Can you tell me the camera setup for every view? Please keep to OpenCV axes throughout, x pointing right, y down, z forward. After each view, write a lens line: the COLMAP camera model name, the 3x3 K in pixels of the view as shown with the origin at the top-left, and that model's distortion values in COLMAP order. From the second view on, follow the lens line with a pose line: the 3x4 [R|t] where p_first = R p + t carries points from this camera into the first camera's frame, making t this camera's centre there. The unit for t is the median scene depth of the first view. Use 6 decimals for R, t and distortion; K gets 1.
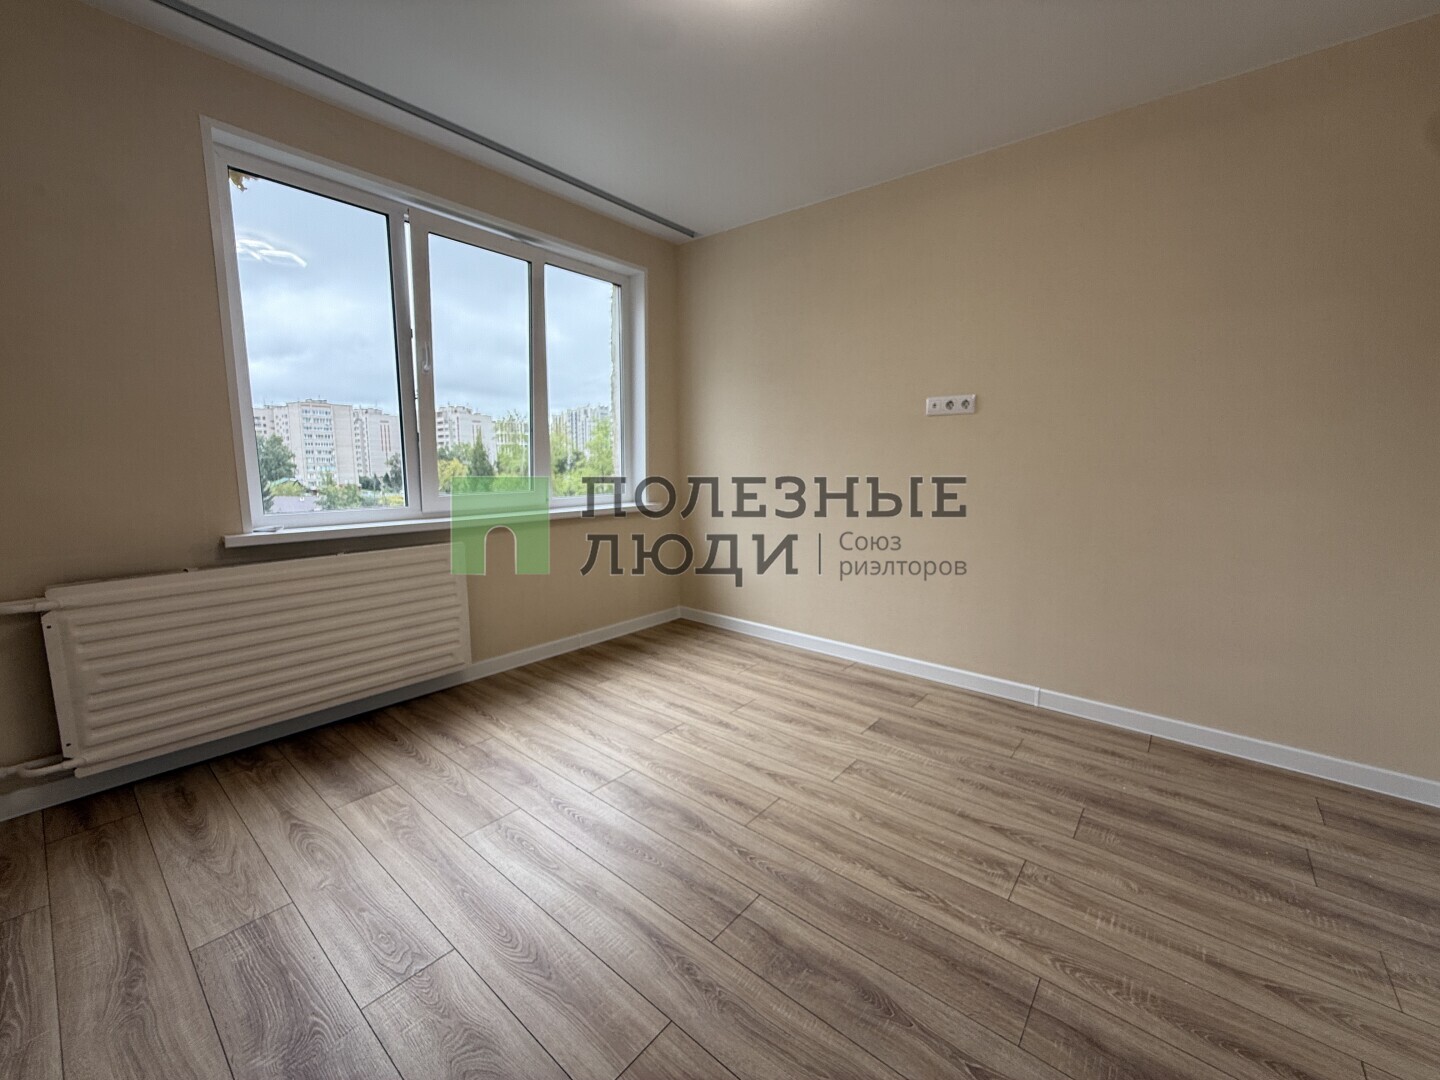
lens RADIAL K [[574.8, 0, 724.6], [0, 574.8, 544.1], [0, 0, 1]] dist [-0.002747, 0.000636]
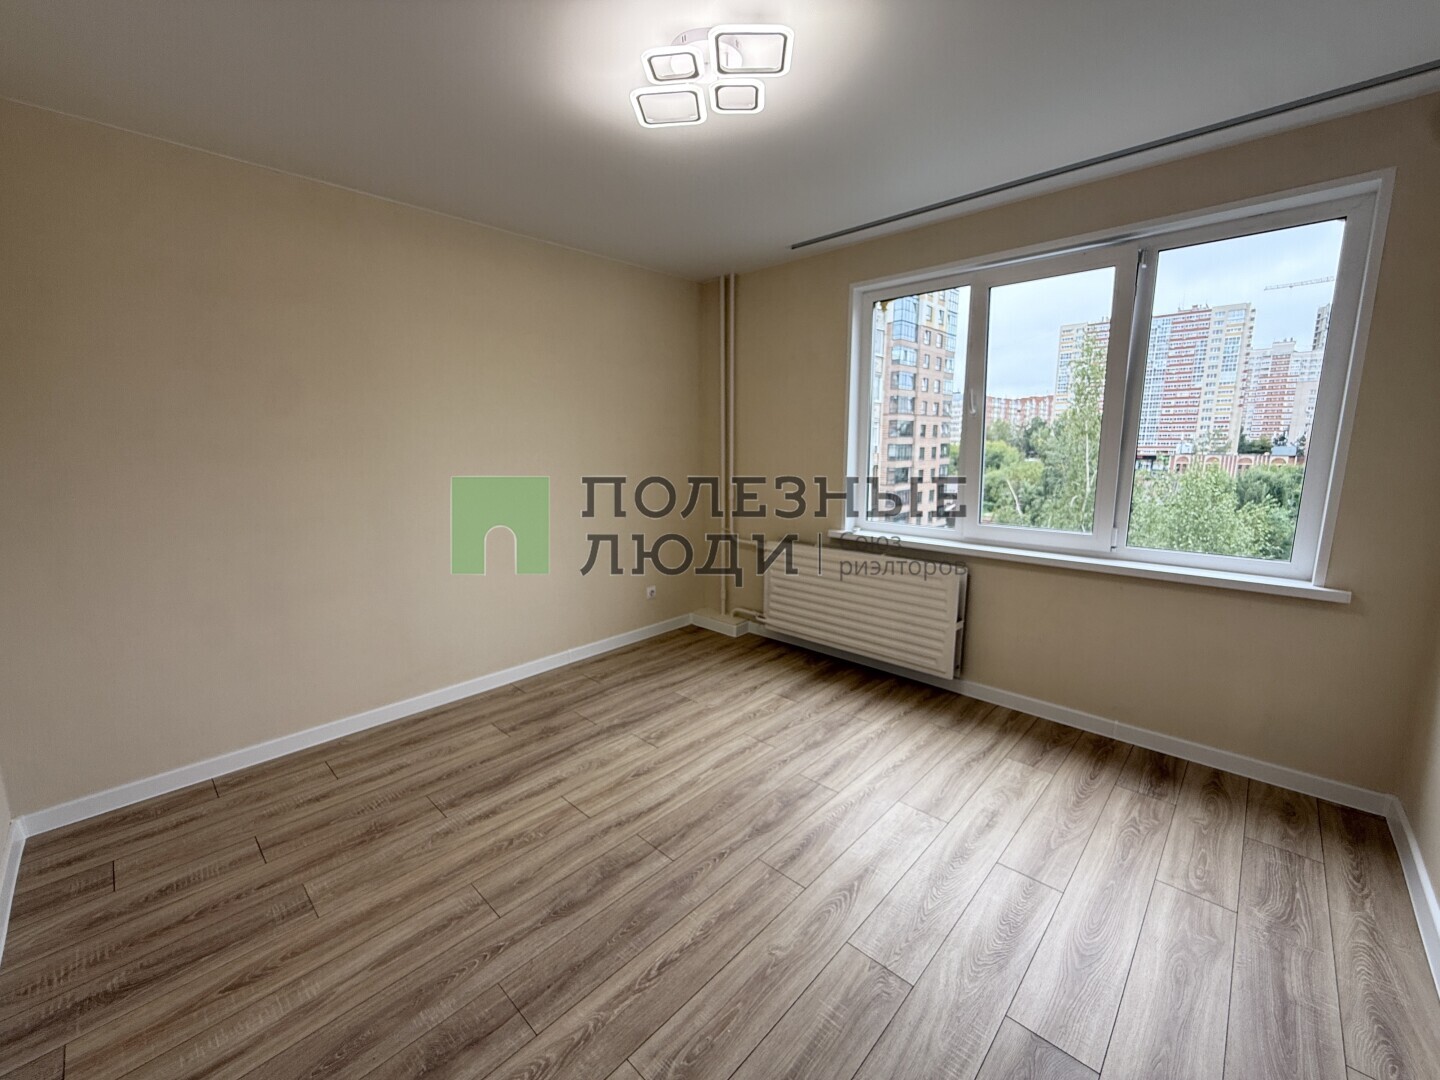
lens RADIAL K [[574.8, 0, 710.9], [0, 574.8, 544.3], [0, 0, 1]] dist [-0.002747, 0.000636]
pose [[-0.069521, 0.172133, -0.982617, 0.981376], [-0.145974, 0.972643, 0.180714, -0.266924], [0.986843, 0.156000, -0.042492, 0.838964]]
